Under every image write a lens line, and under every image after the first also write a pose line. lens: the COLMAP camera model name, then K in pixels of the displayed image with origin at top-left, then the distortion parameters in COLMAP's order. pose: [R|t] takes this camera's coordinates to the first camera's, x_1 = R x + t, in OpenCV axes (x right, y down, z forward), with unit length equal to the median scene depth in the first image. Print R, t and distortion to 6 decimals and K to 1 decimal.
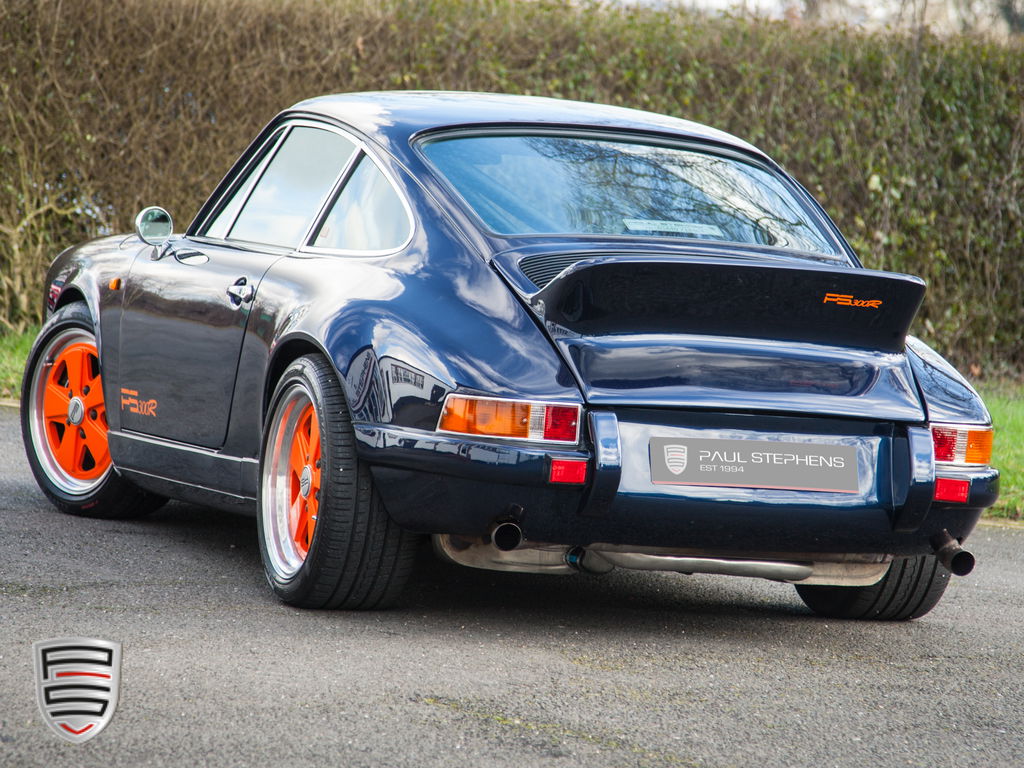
lens RADIAL K [[3014.7, 0, 512.2], [0, 3014.7, 382.9], [0, 0, 1]] dist [-0.446746, 0.000000]
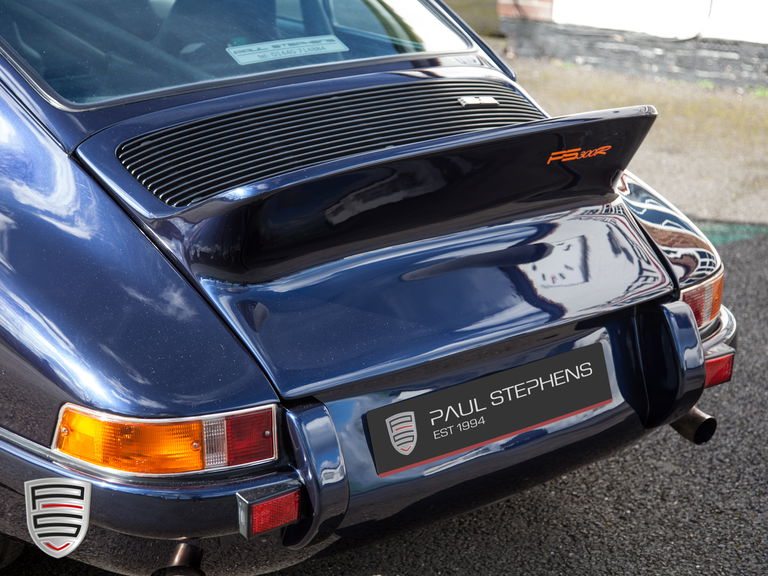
lens RADIAL K [[1450.4, 0, 382.2], [0, 1450.4, 289.6], [0, 0, 1]] dist [0.159413, 0.000000]
pose [[0.947498, -0.178458, 0.265332, -0.035754], [0.095453, 0.949795, 0.297956, -0.110260], [-0.305183, -0.256986, 0.916963, 0.688945]]
